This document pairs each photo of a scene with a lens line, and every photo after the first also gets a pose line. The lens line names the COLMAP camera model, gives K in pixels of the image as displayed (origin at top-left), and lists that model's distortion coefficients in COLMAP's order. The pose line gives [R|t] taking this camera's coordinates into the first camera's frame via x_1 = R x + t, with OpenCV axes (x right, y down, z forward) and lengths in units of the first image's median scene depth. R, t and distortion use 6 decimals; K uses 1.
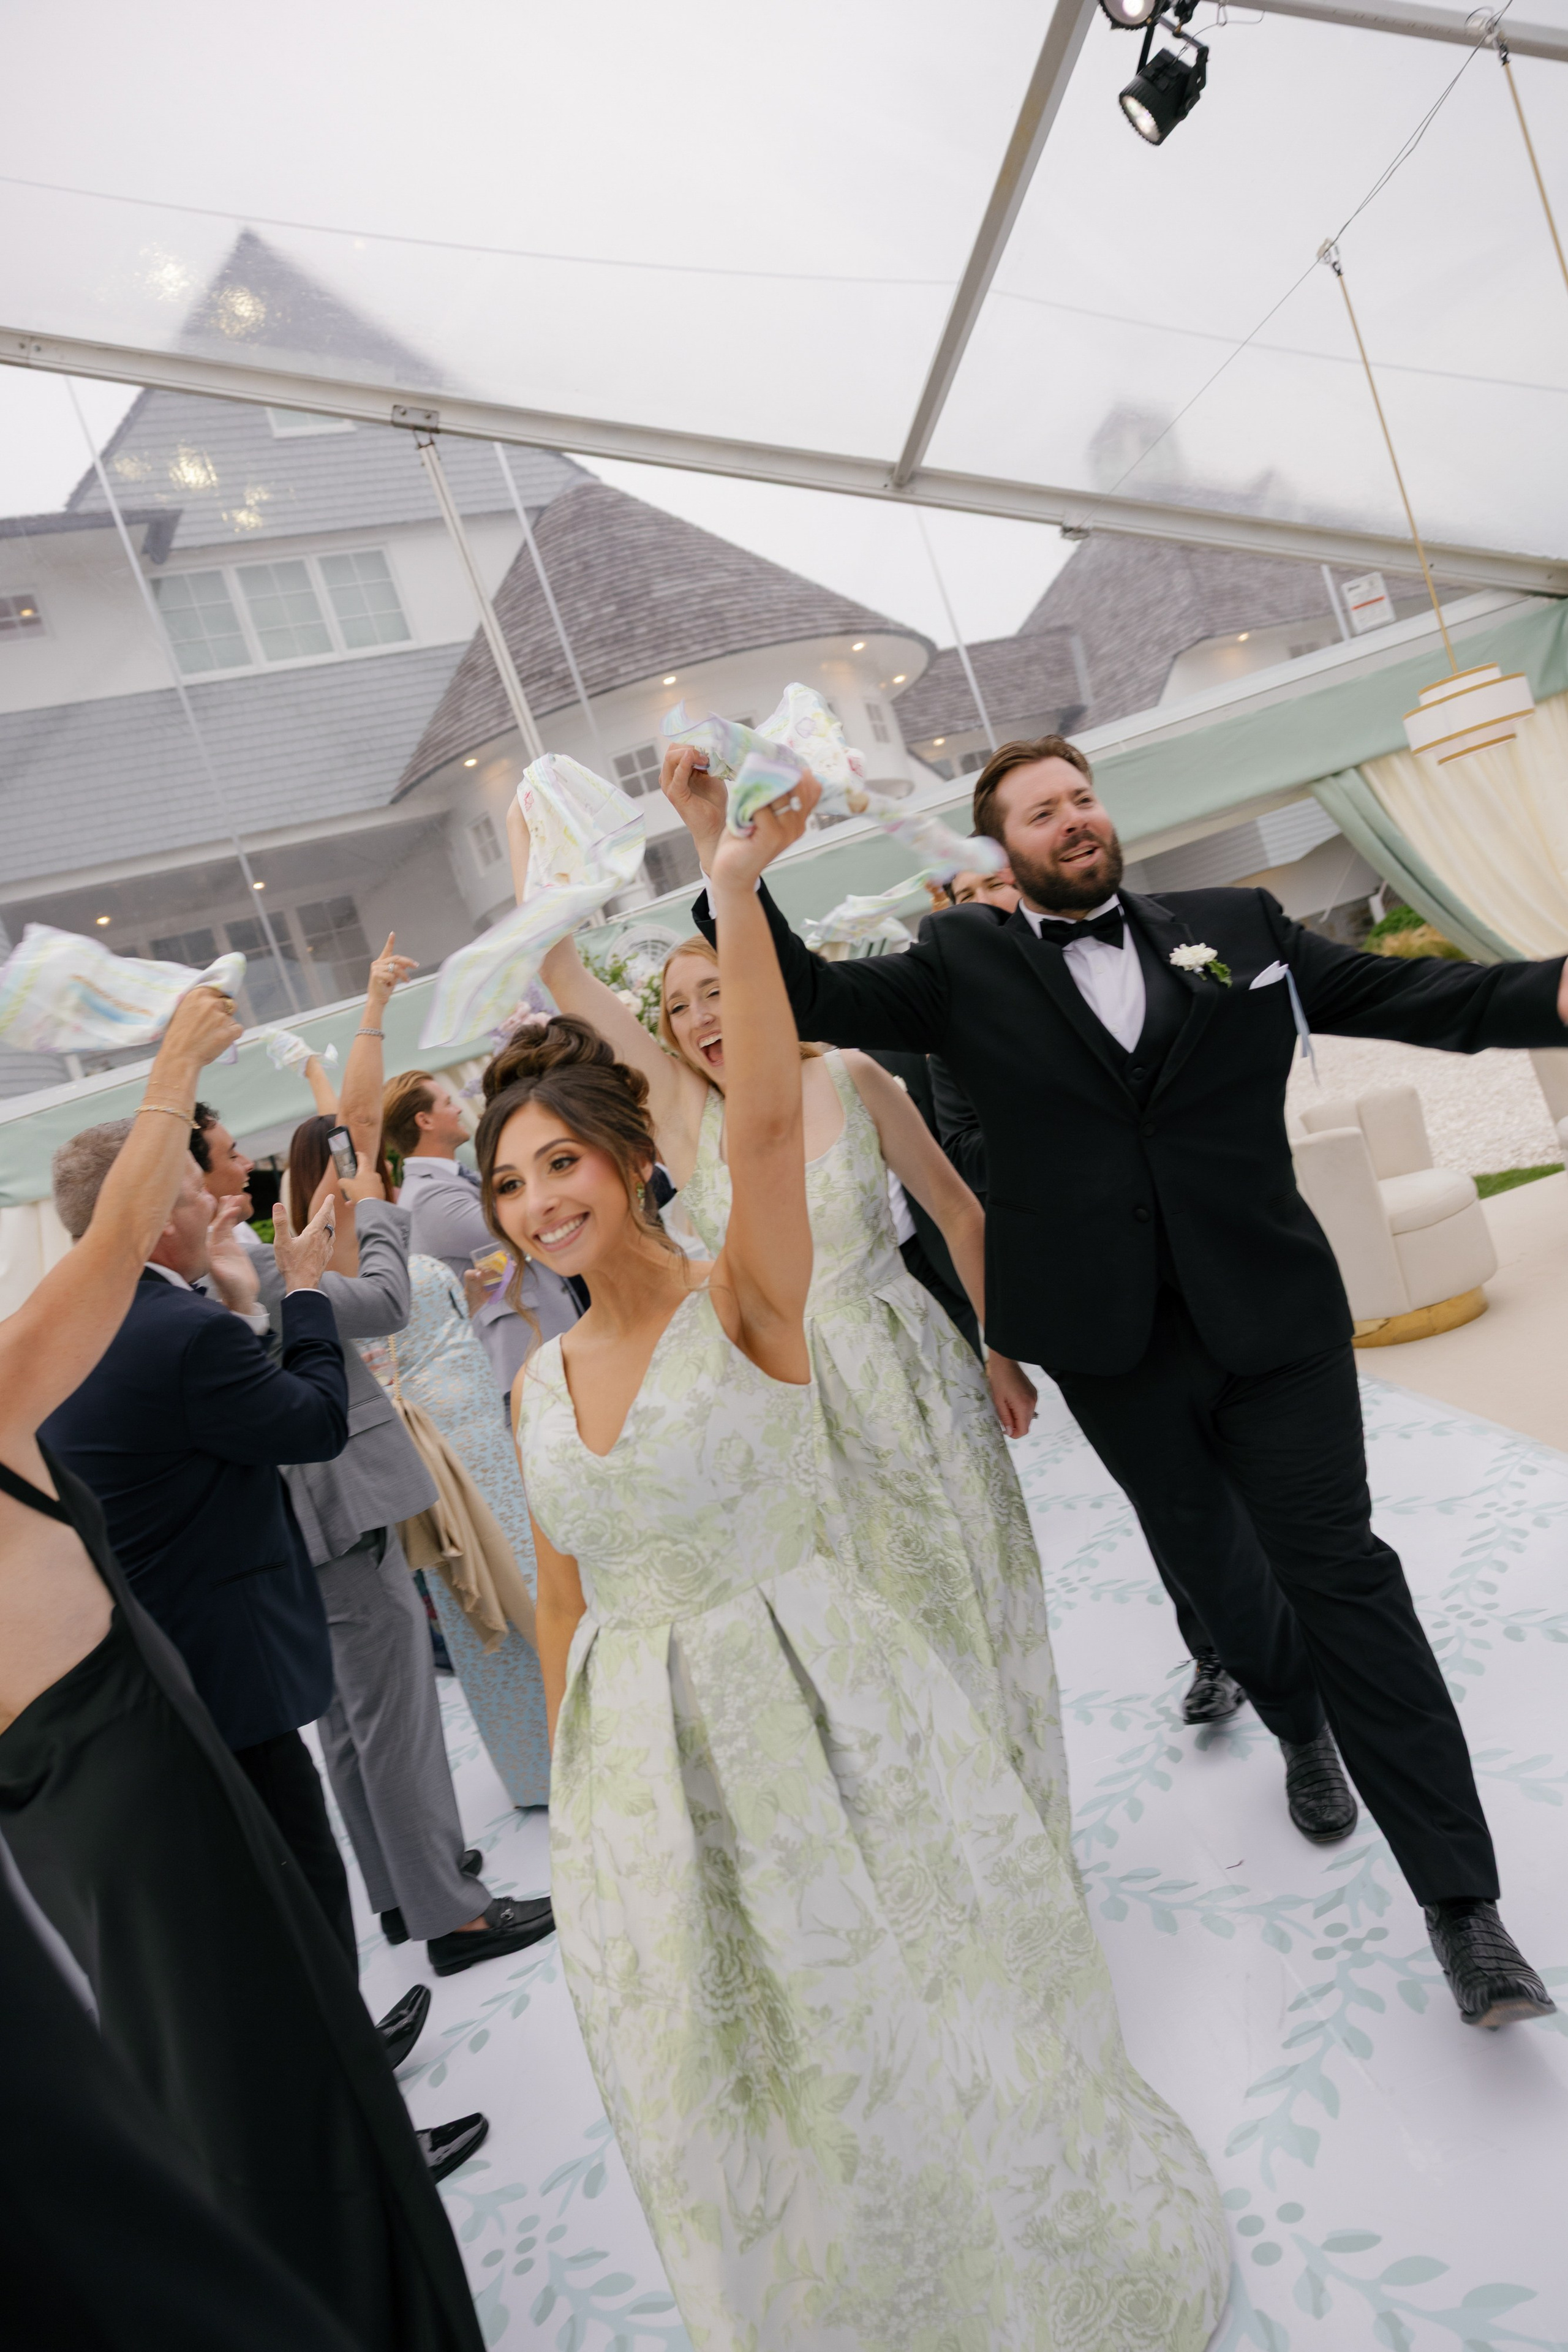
lens RADIAL K [[1573.4, 0, 790.7], [0, 1573.4, 1168.2], [0, 0, 1]] dist [0.005318, -0.003110]
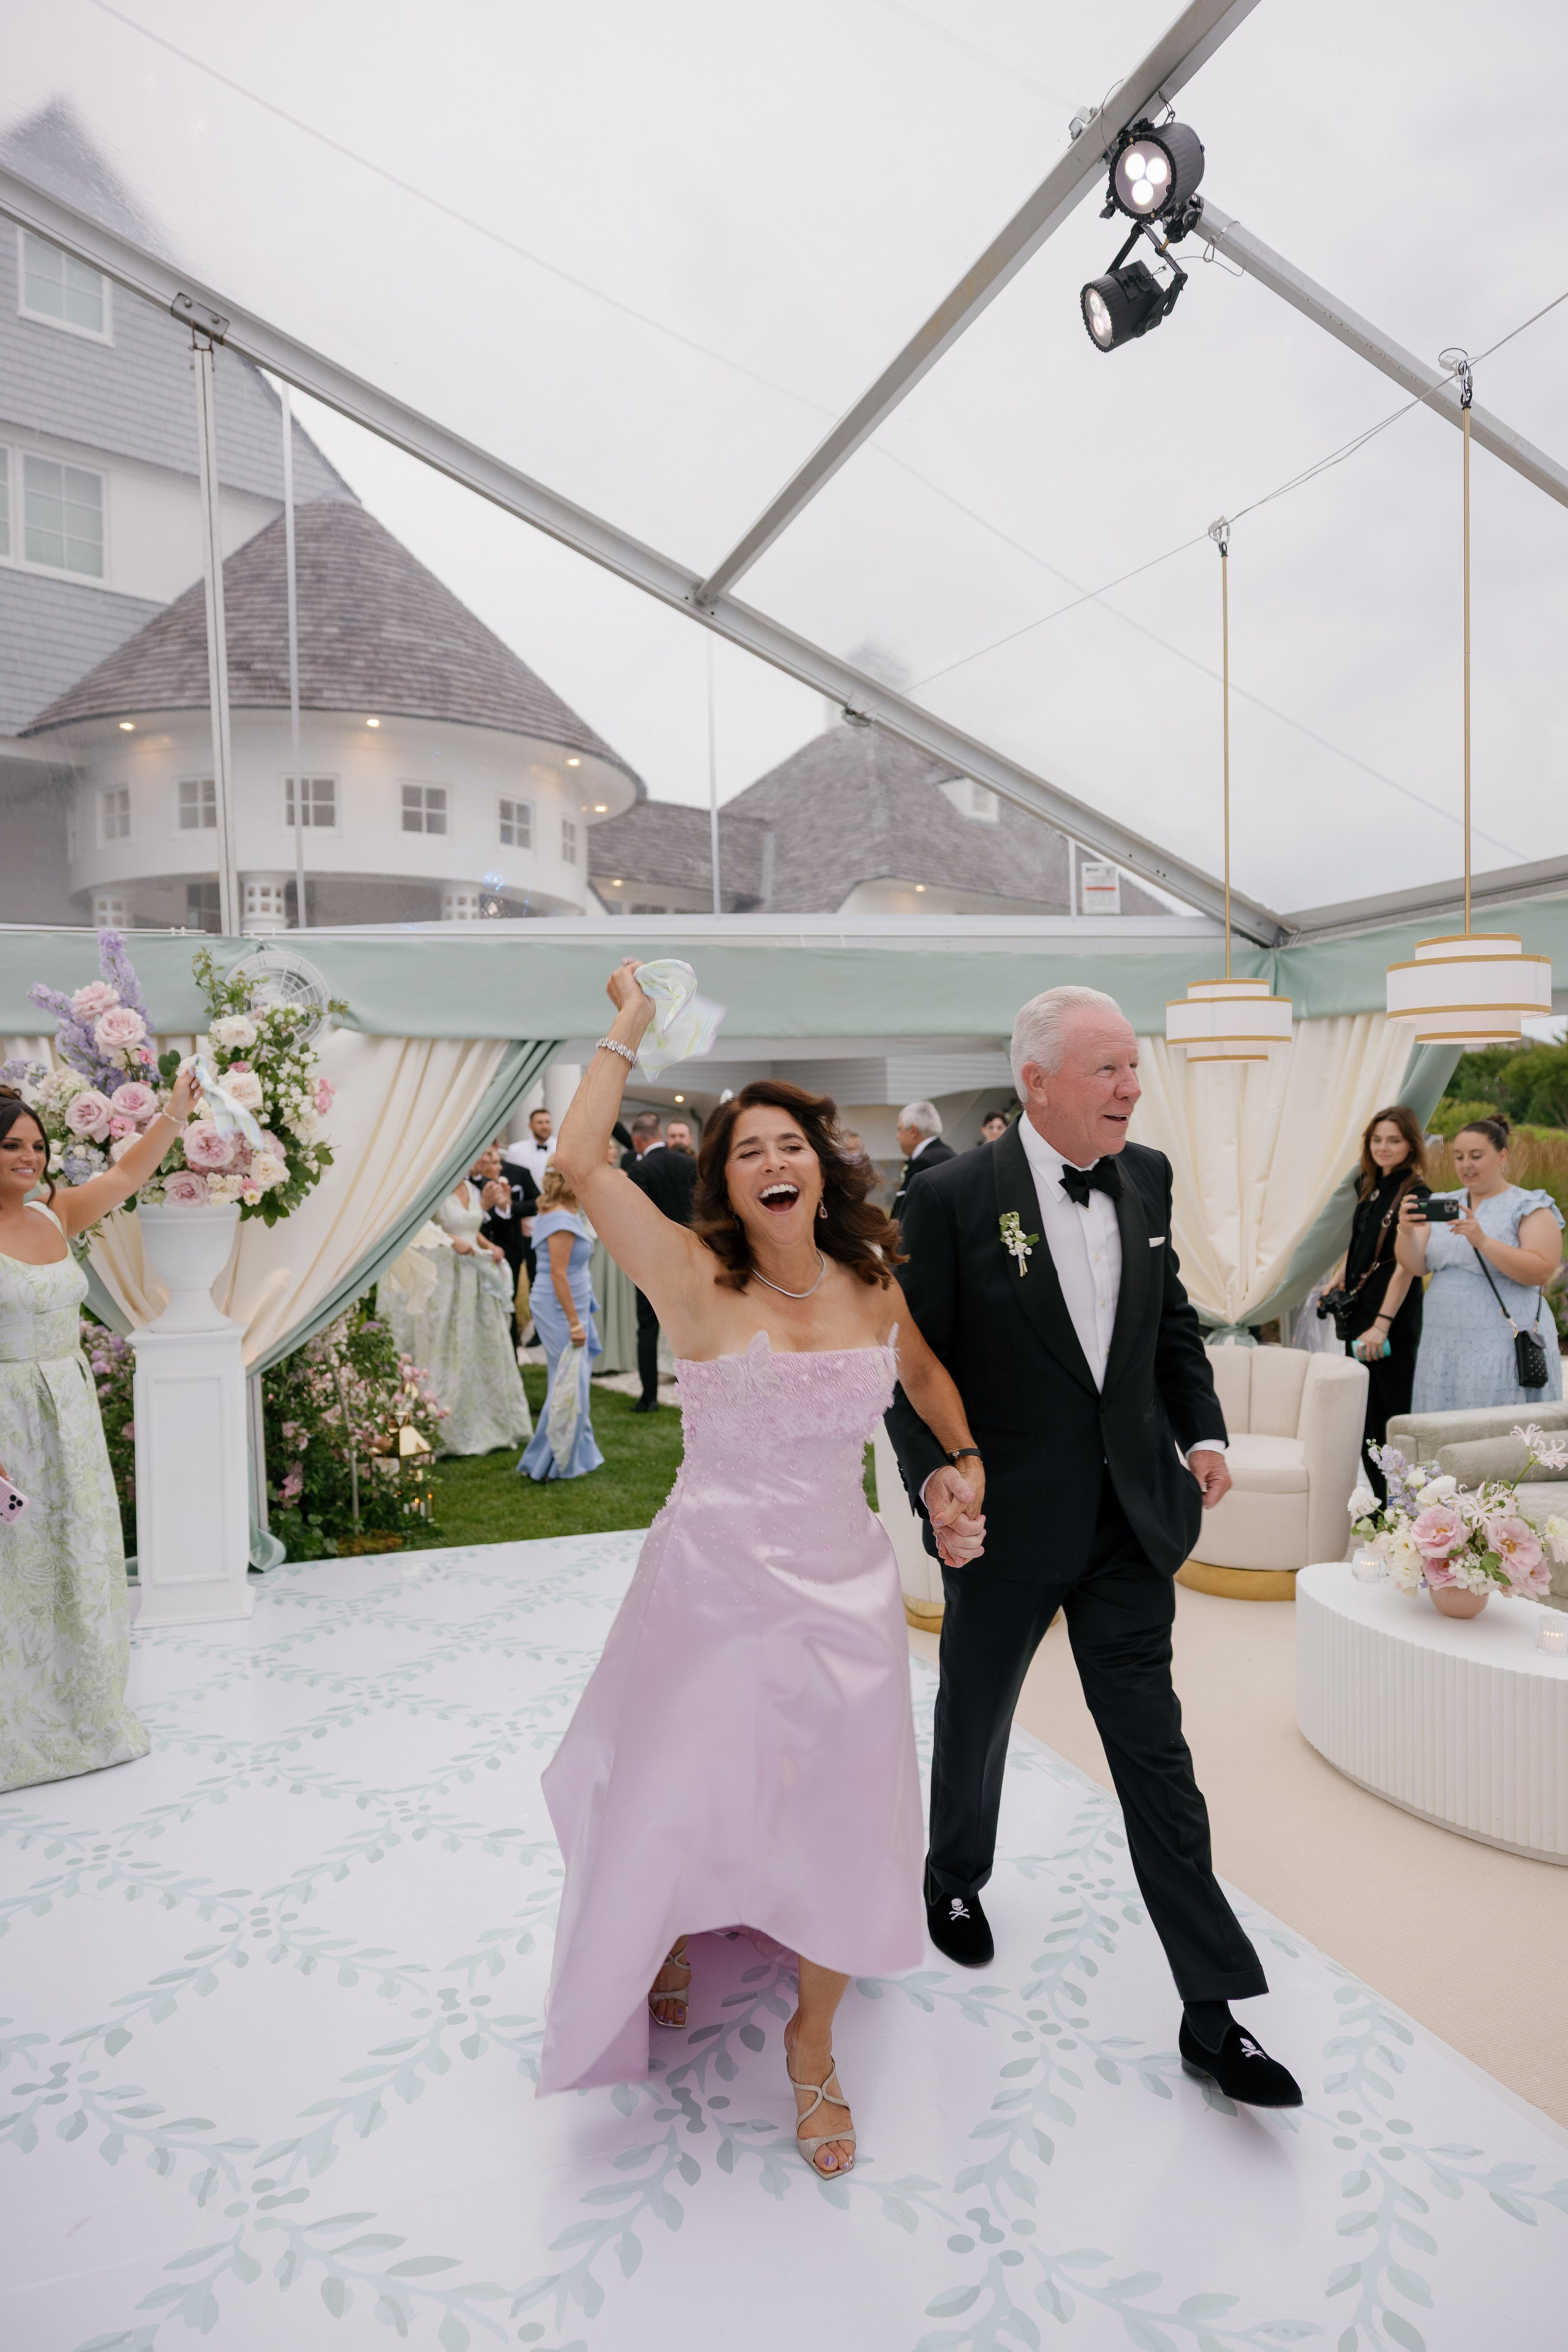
lens RADIAL K [[1573.4, 0, 784.4], [0, 1573.4, 1168.2], [0, 0, 1]] dist [0.005318, -0.003110]
pose [[0.922226, 0.292843, 0.252470, -0.009545], [-0.268562, 0.954907, -0.126601, -0.002045], [-0.278160, 0.048951, 0.959287, 0.040270]]
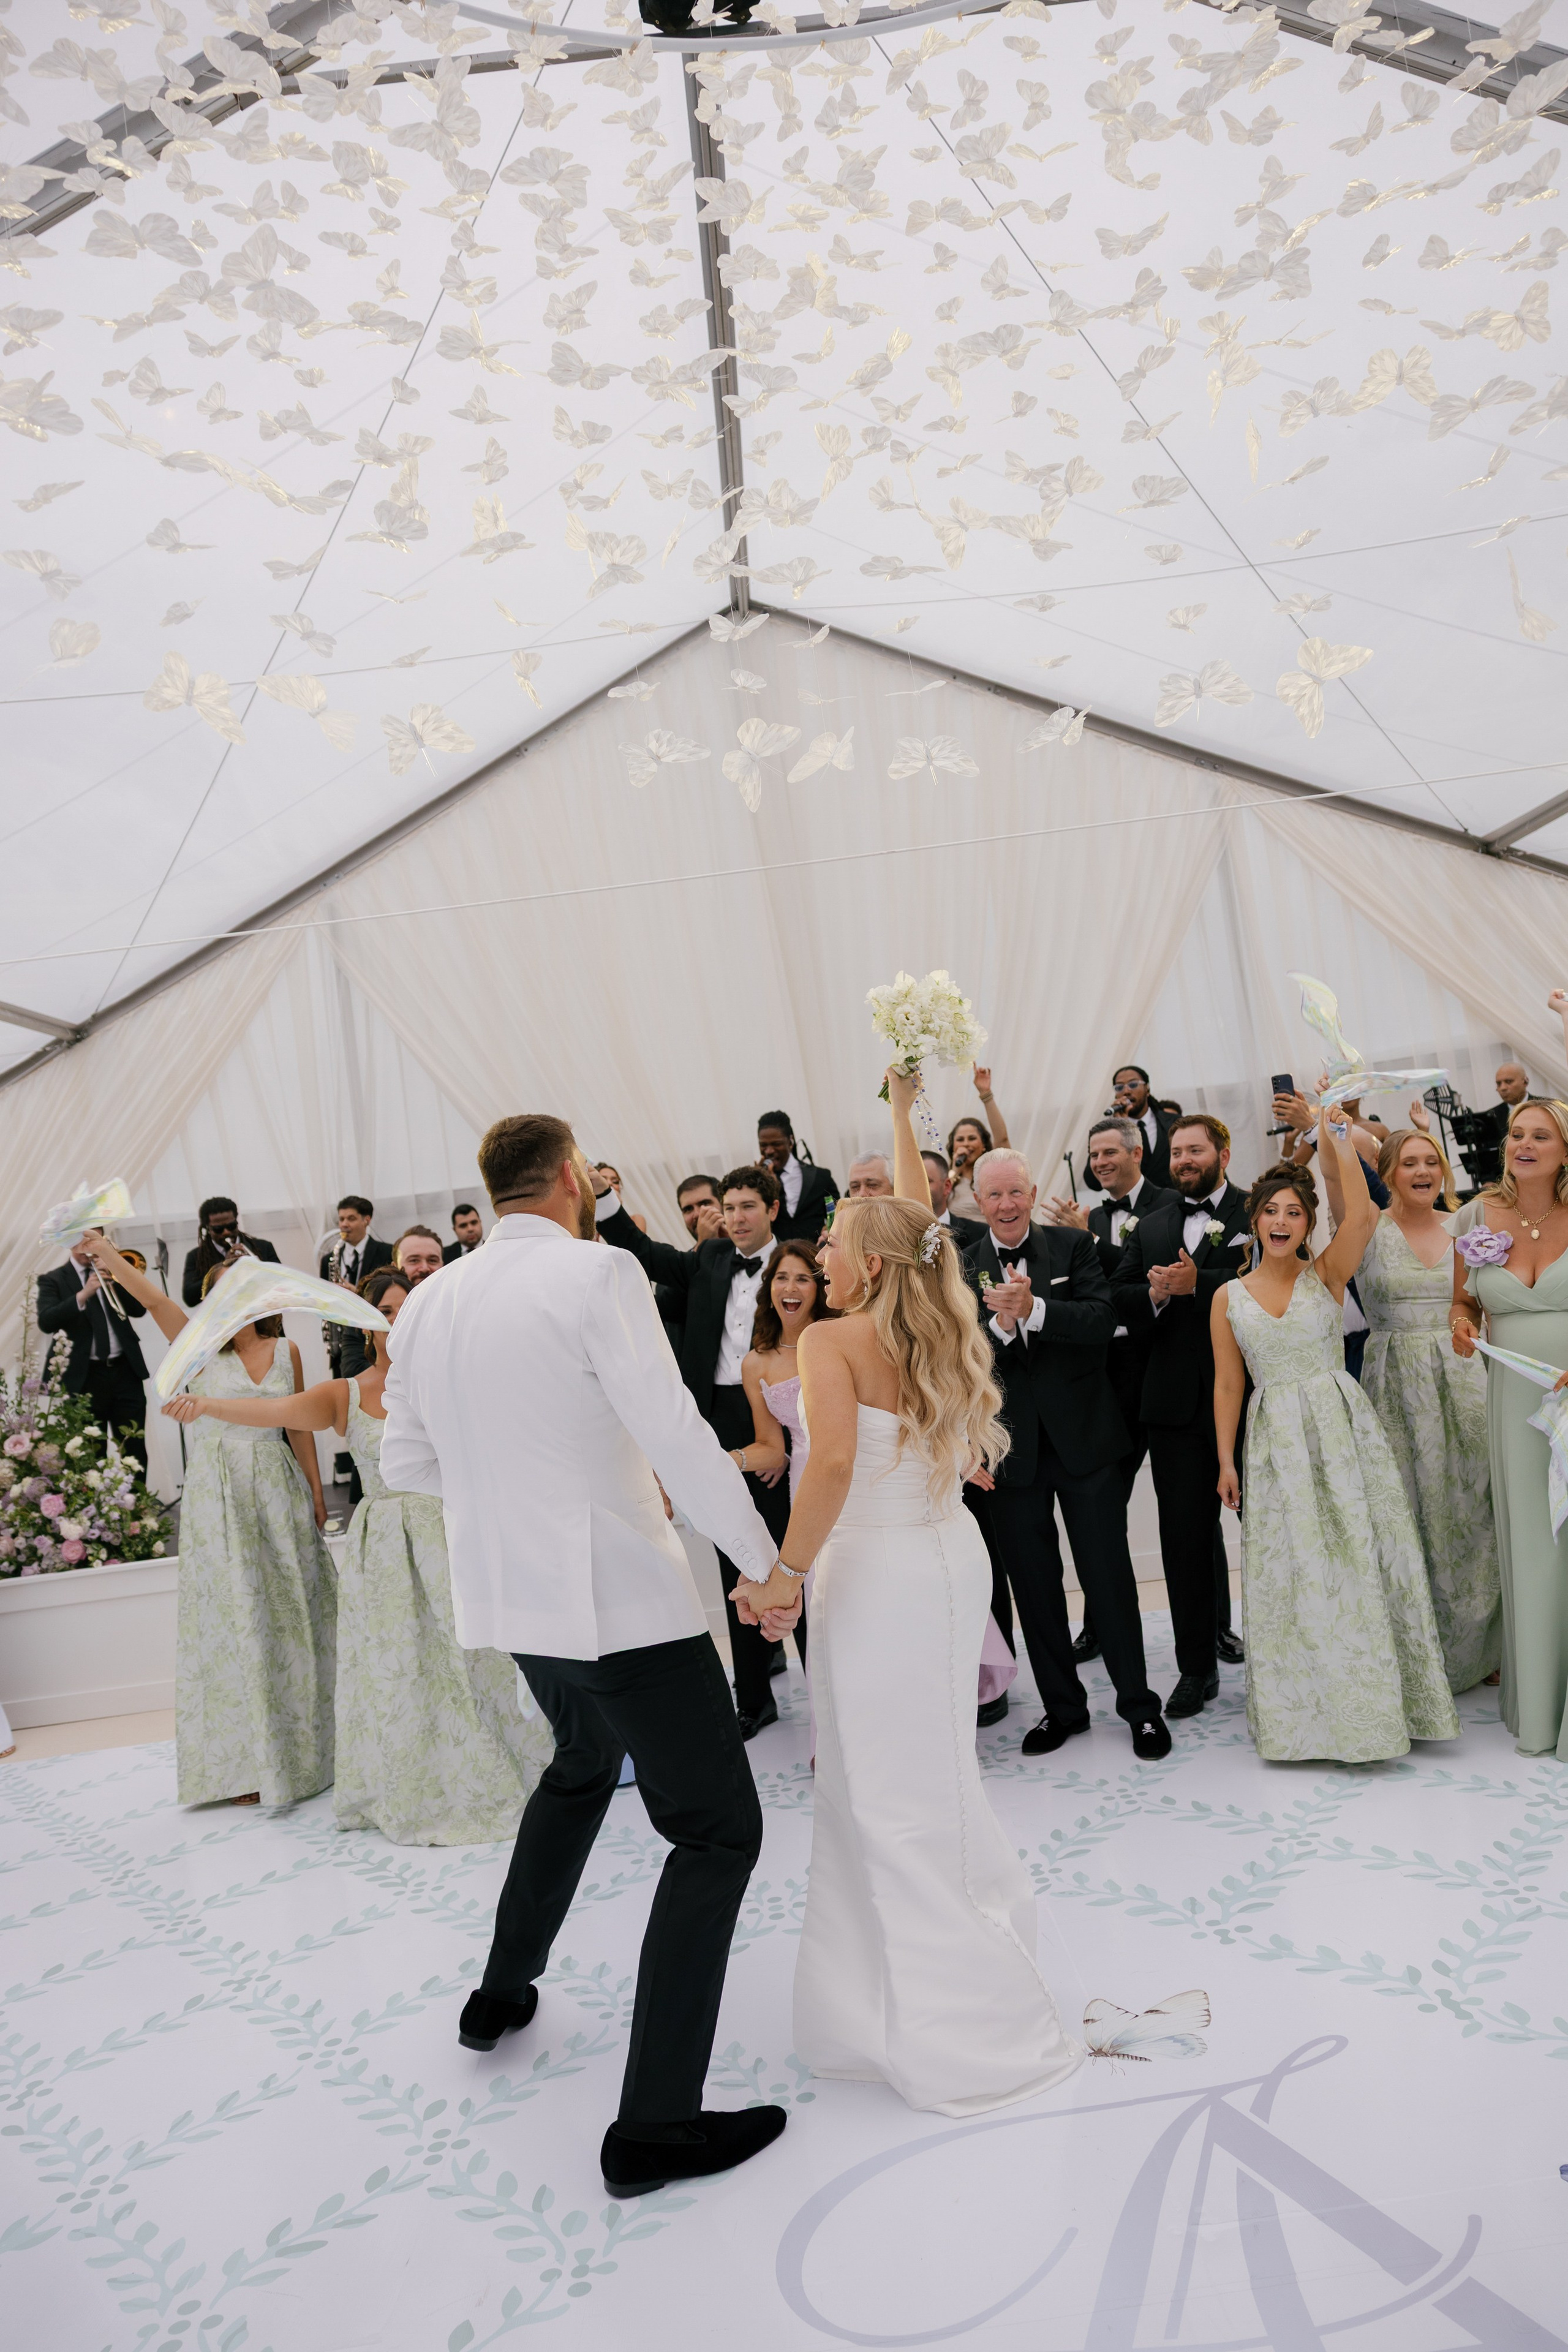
lens RADIAL K [[1573.4, 0, 782.1], [0, 1573.4, 1170.8], [0, 0, 1]] dist [0.005318, -0.003110]
pose [[-0.901310, 0.432341, 0.026874, 0.055442], [0.432258, 0.901704, -0.009129, -0.057280], [-0.028179, 0.003388, -0.999597, 0.574168]]
